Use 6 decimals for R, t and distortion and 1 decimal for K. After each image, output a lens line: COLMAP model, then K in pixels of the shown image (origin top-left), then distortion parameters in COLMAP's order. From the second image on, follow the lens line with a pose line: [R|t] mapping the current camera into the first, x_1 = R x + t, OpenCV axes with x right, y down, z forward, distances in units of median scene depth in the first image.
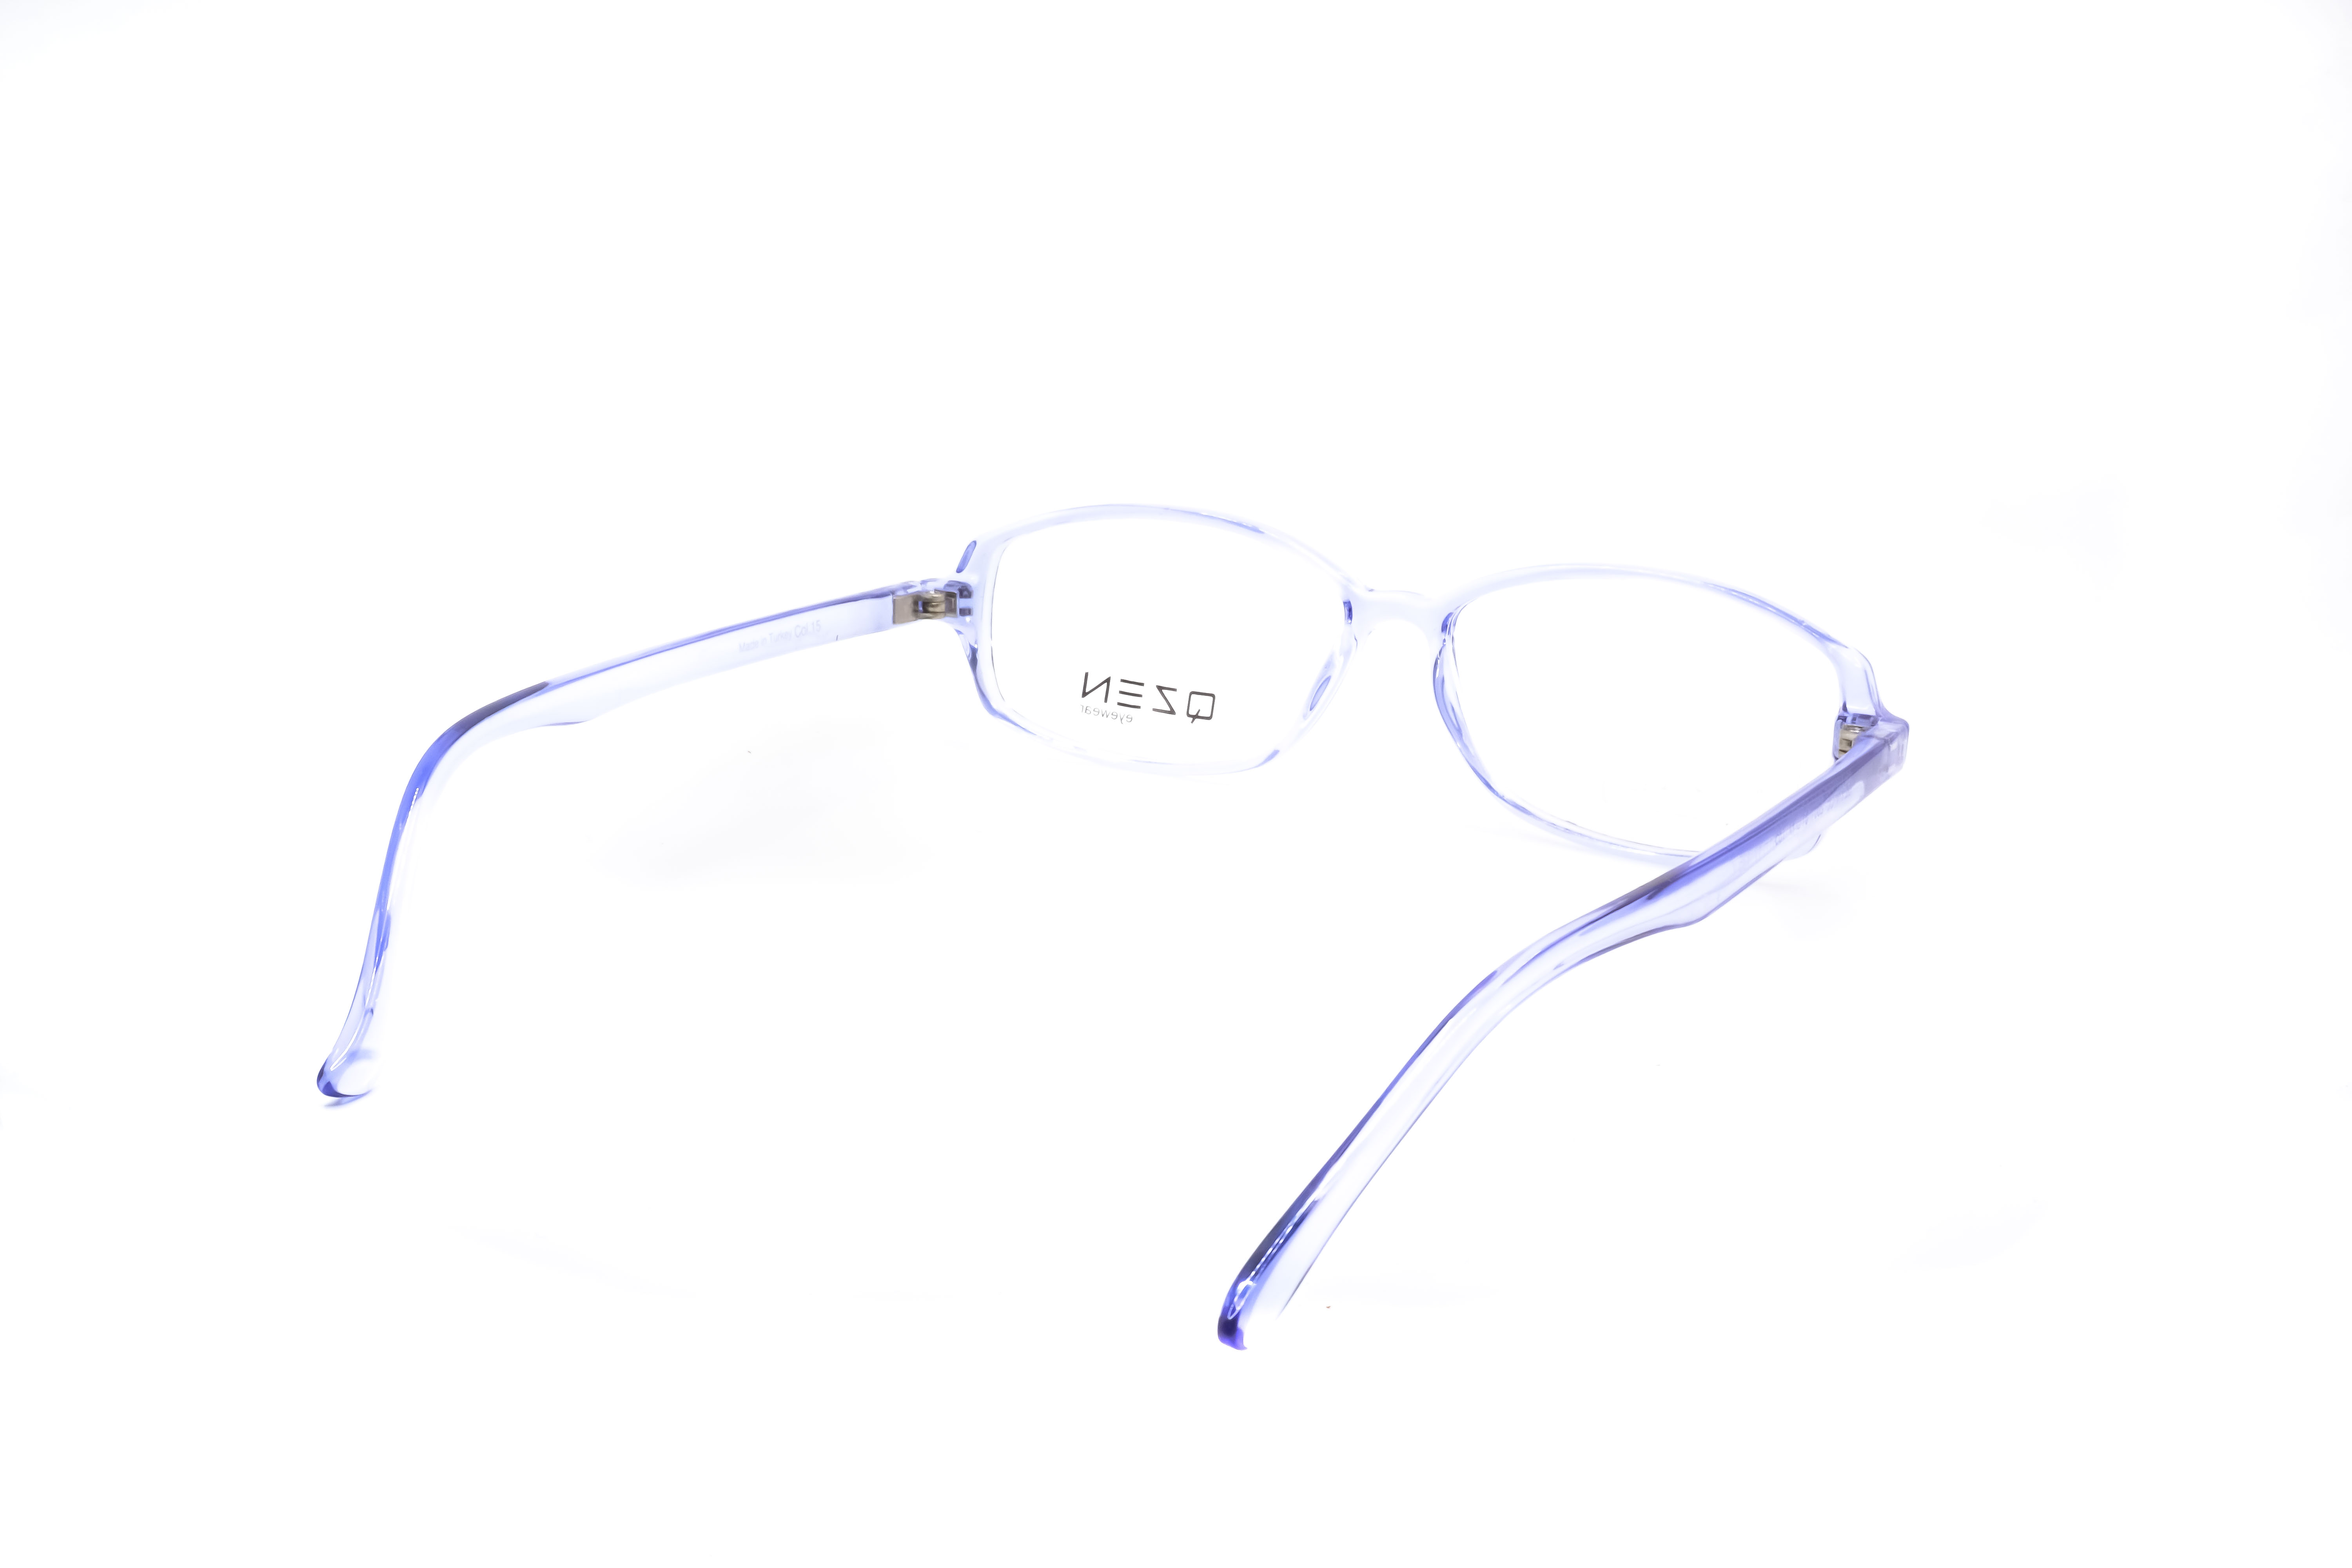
lens RADIAL K [[2991.3, 0, 1172.4], [0, 2991.3, 786.3], [0, 0, 1]] dist [-0.024416, 0.000000]
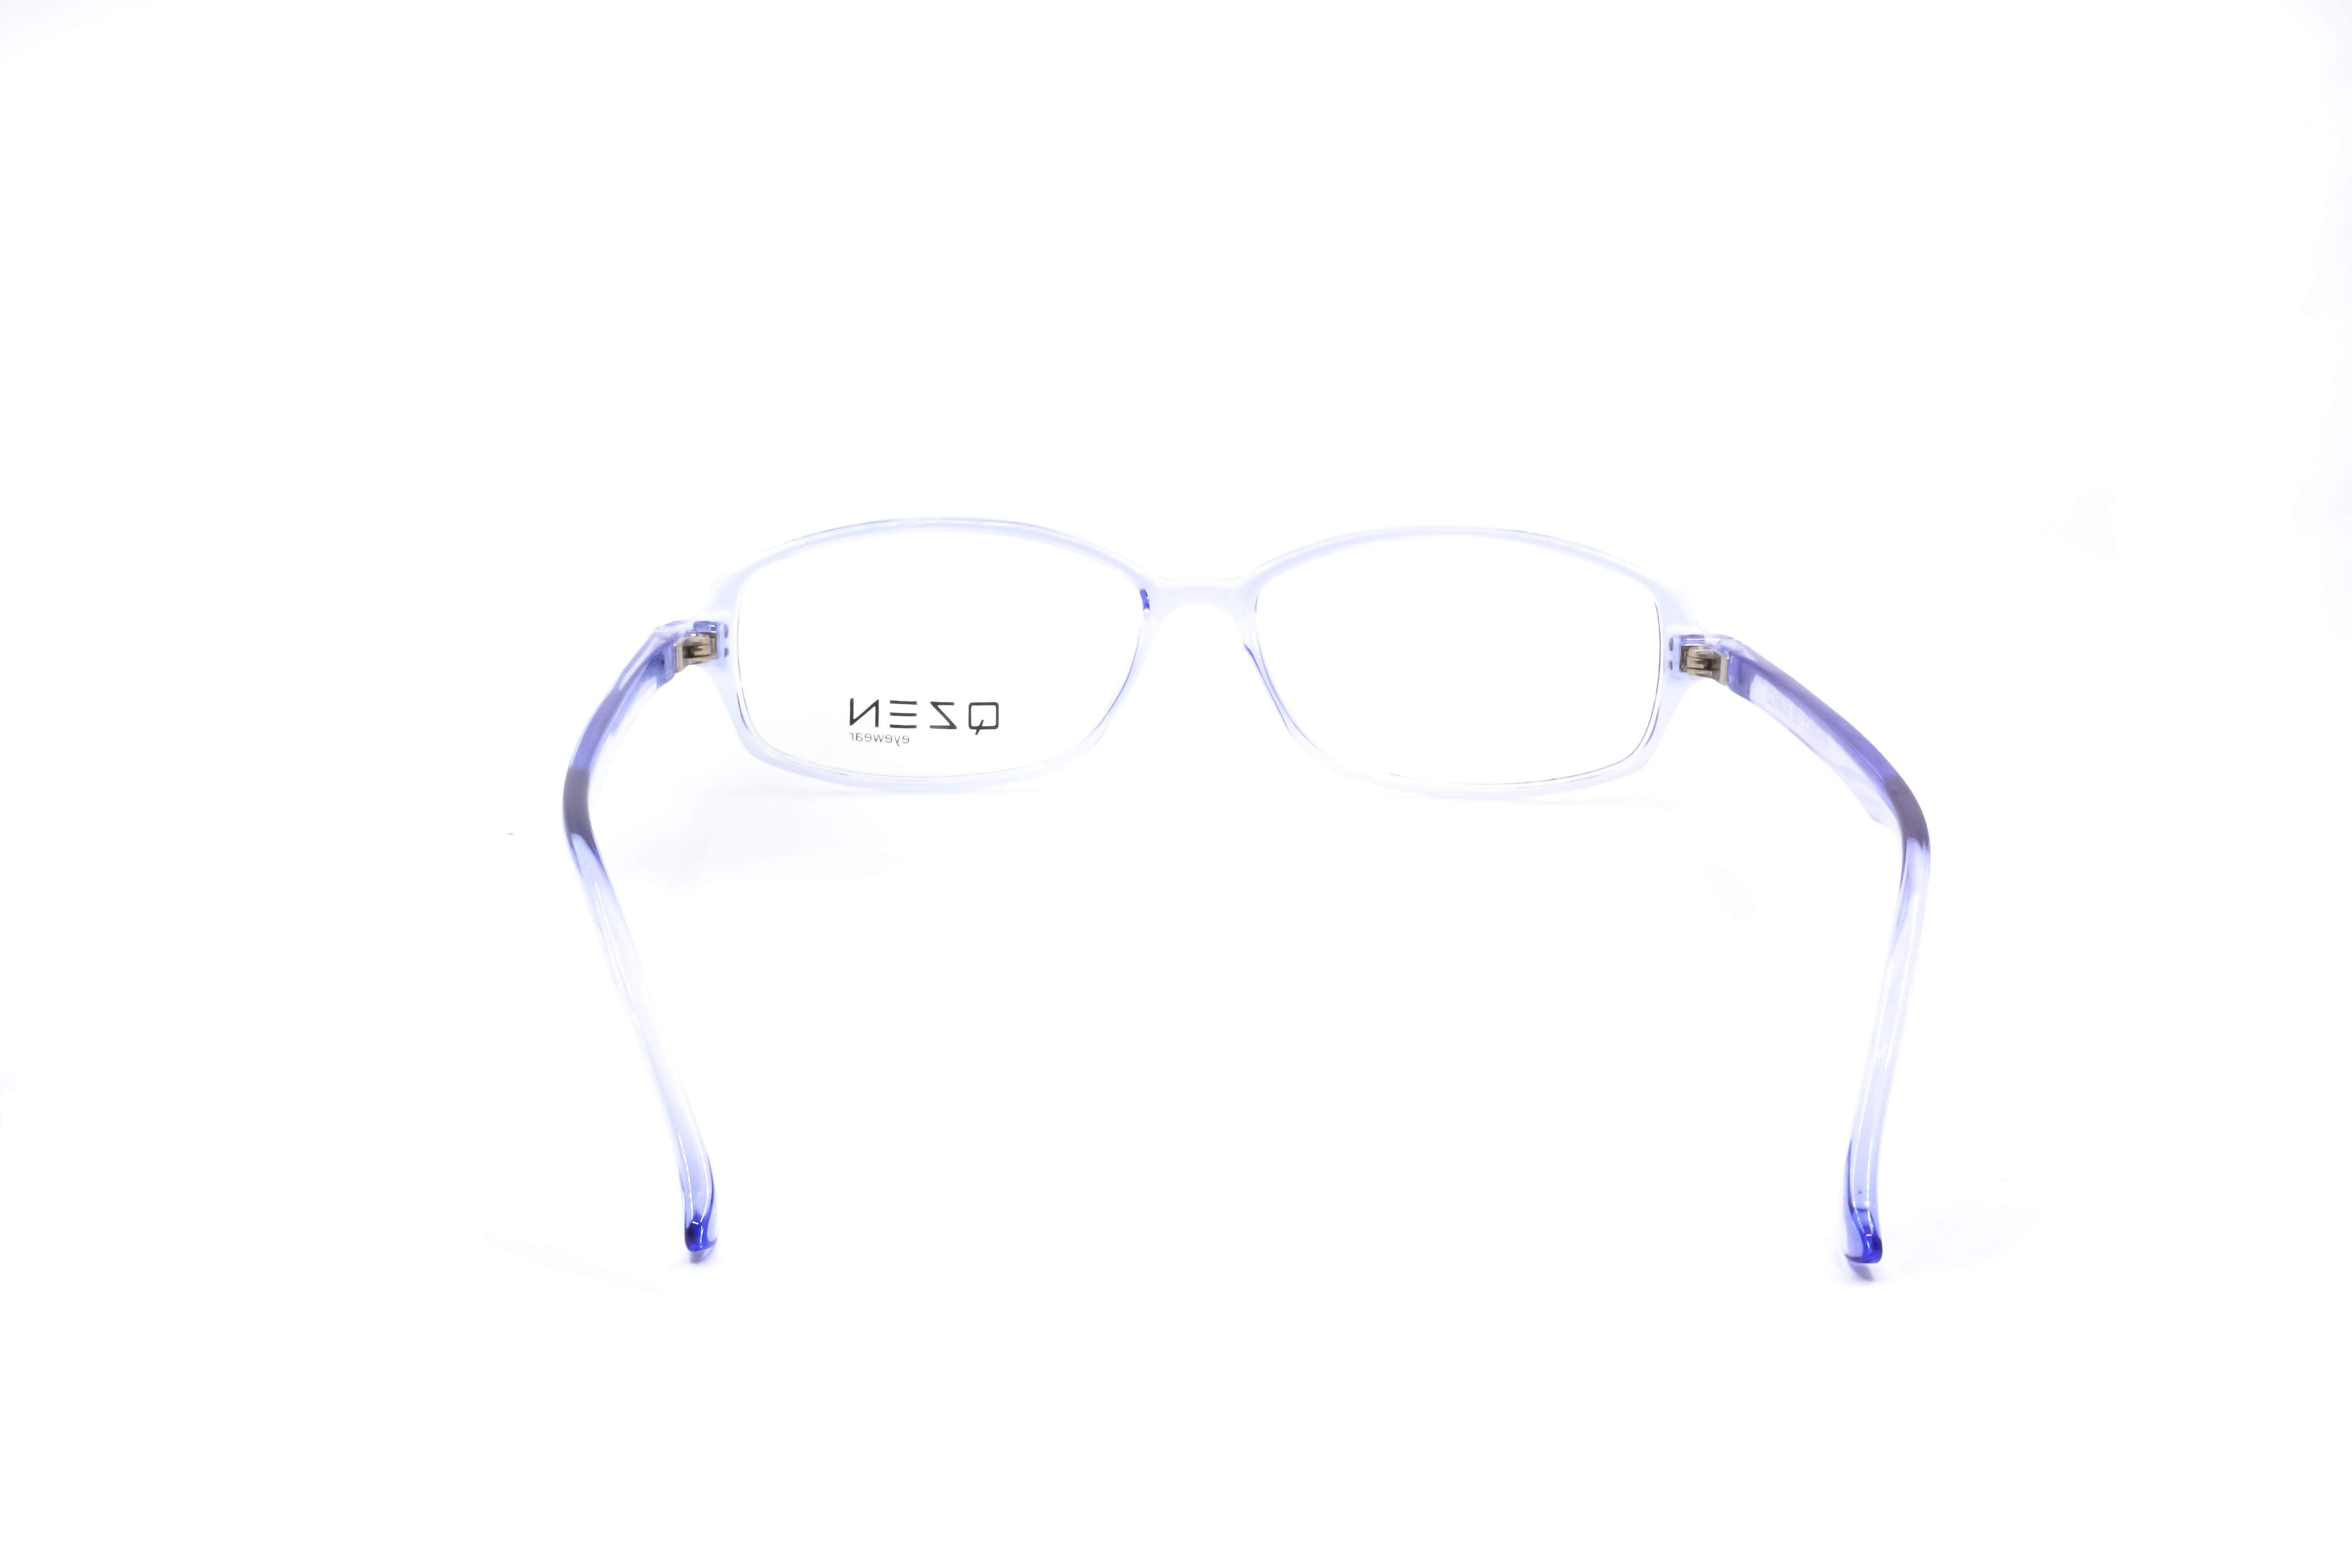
lens RADIAL K [[2991.3, 0, 1164.8], [0, 2991.3, 789.5], [0, 0, 1]] dist [-0.024416, 0.000000]
pose [[0.872901, -0.143973, 0.466172, -0.396715], [0.141578, 0.989104, 0.040372, -0.033989], [-0.466905, 0.030759, 0.883772, 0.104324]]
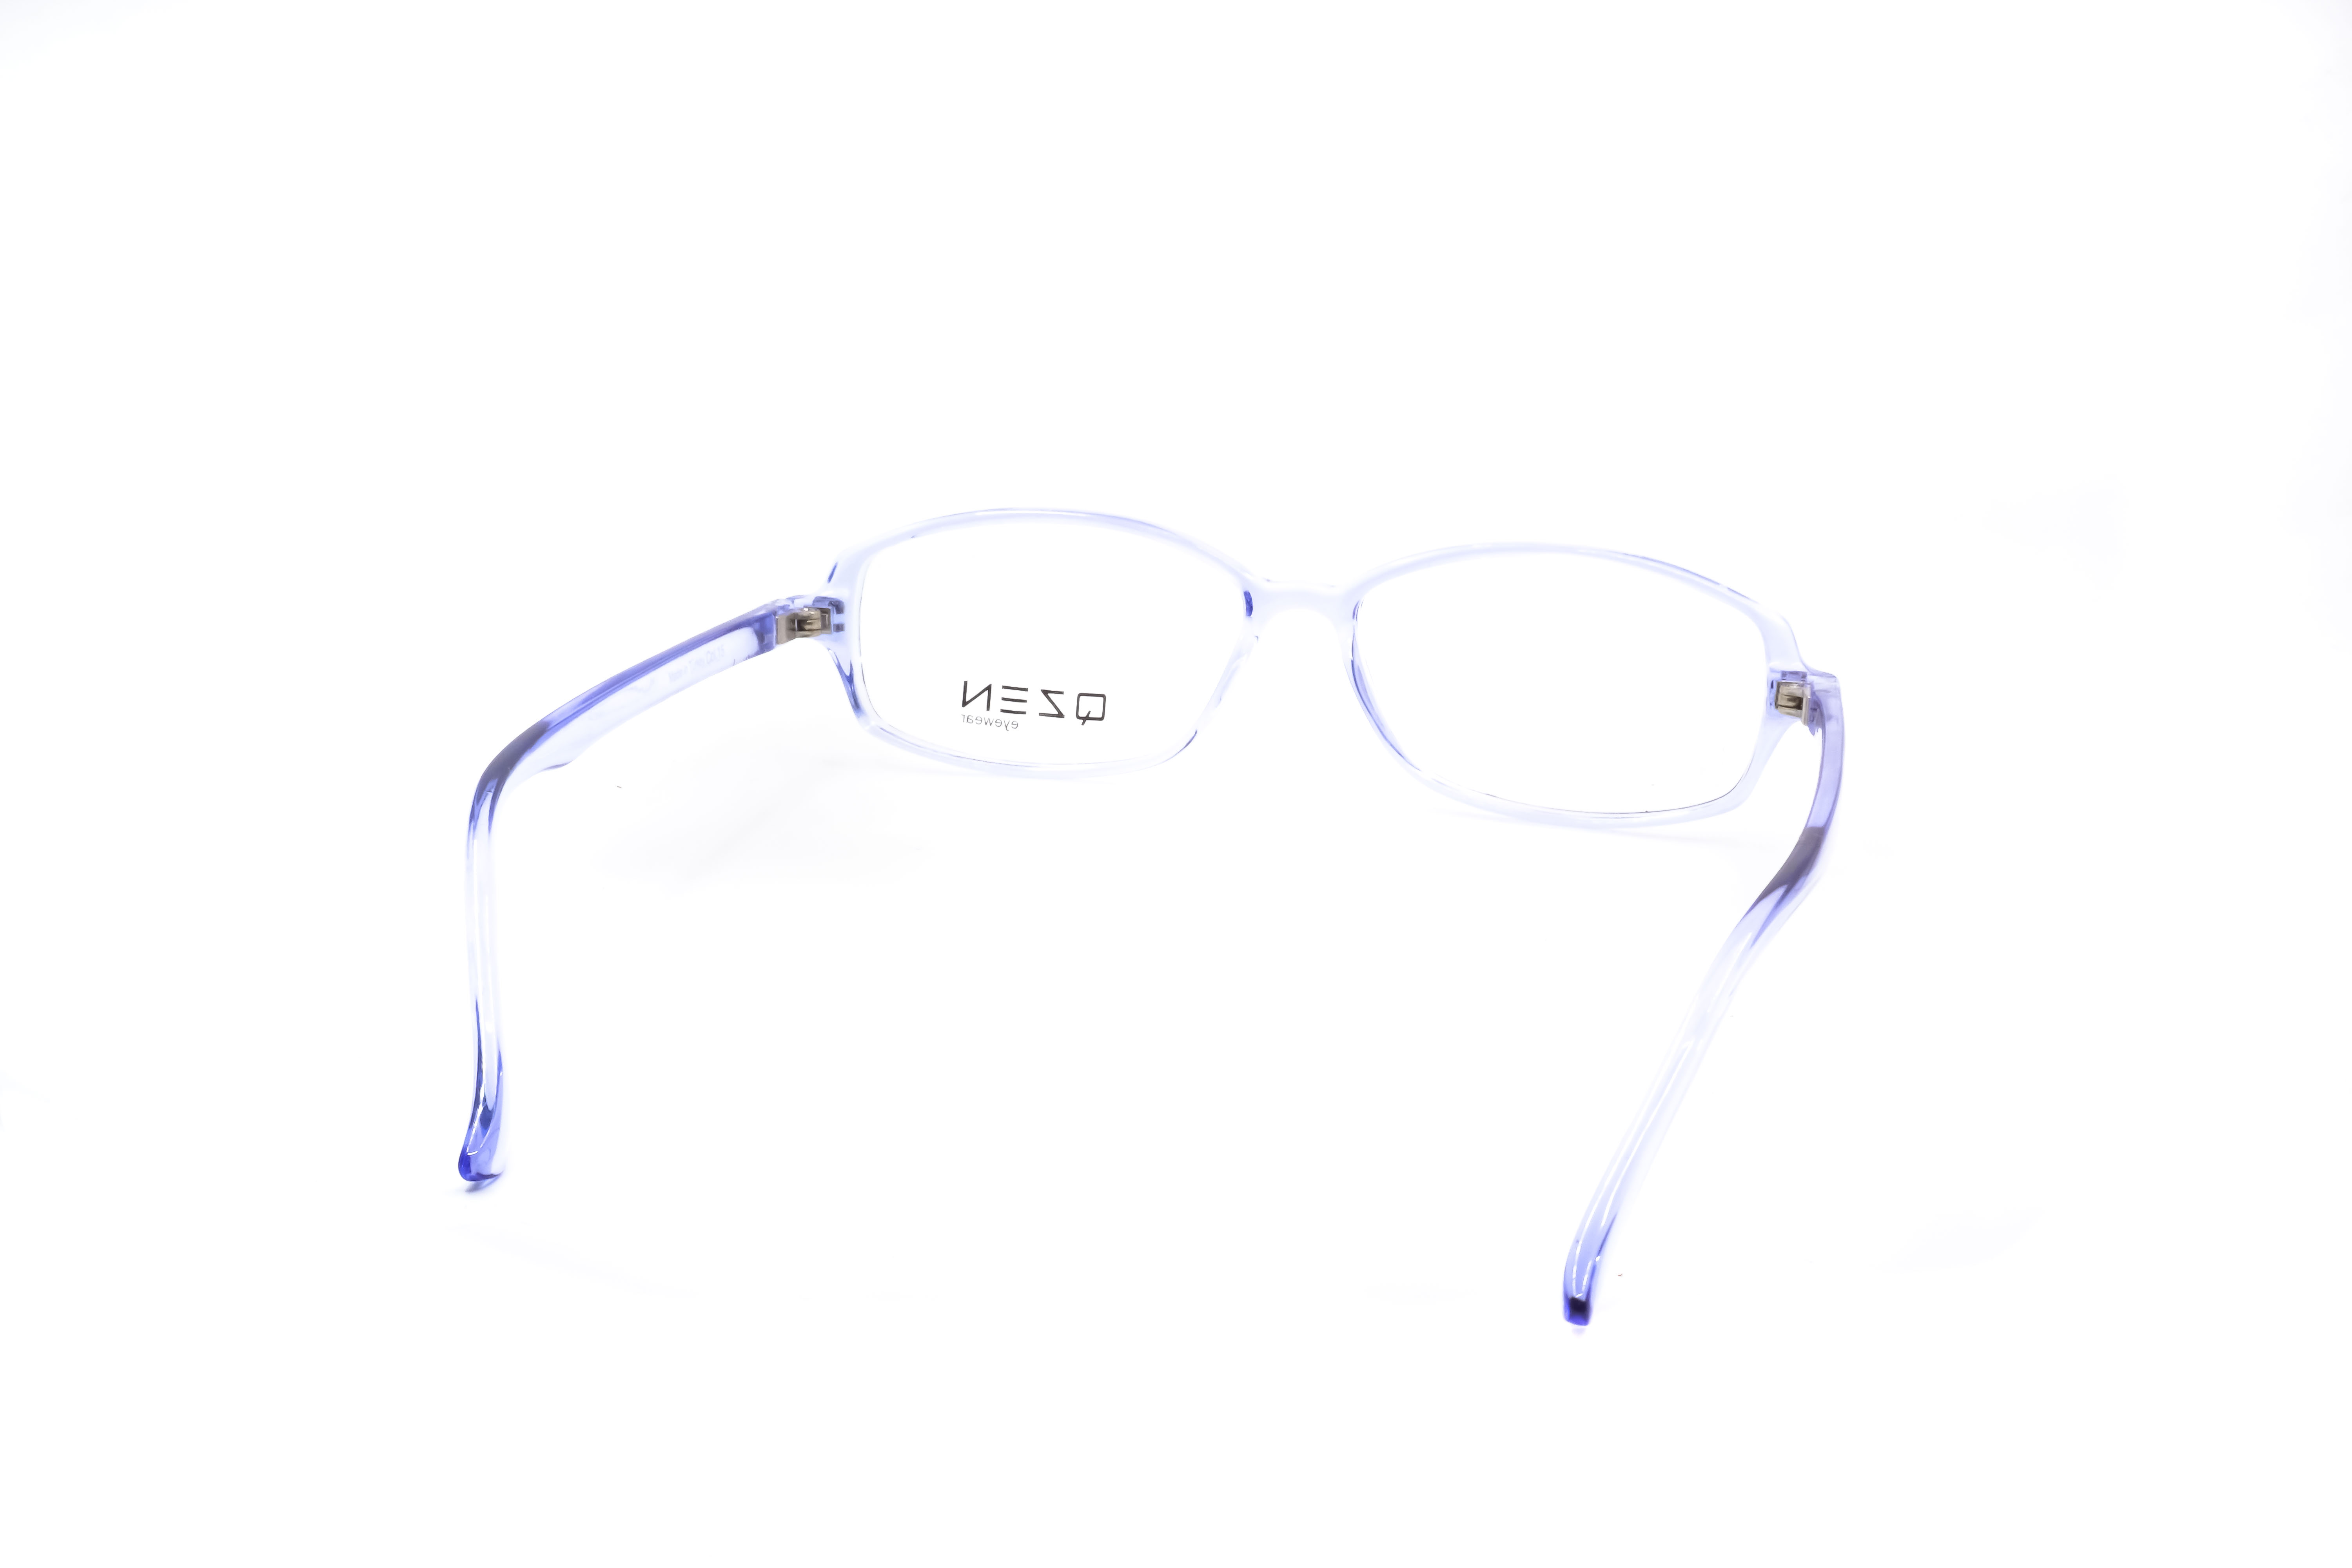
lens RADIAL K [[2991.3, 0, 1181.9], [0, 2991.3, 779.4], [0, 0, 1]] dist [-0.024416, 0.000000]
pose [[0.966605, -0.073009, 0.245653, -0.205698], [0.073125, 0.997285, 0.008659, -0.009253], [-0.245618, 0.009593, 0.969319, 0.028823]]
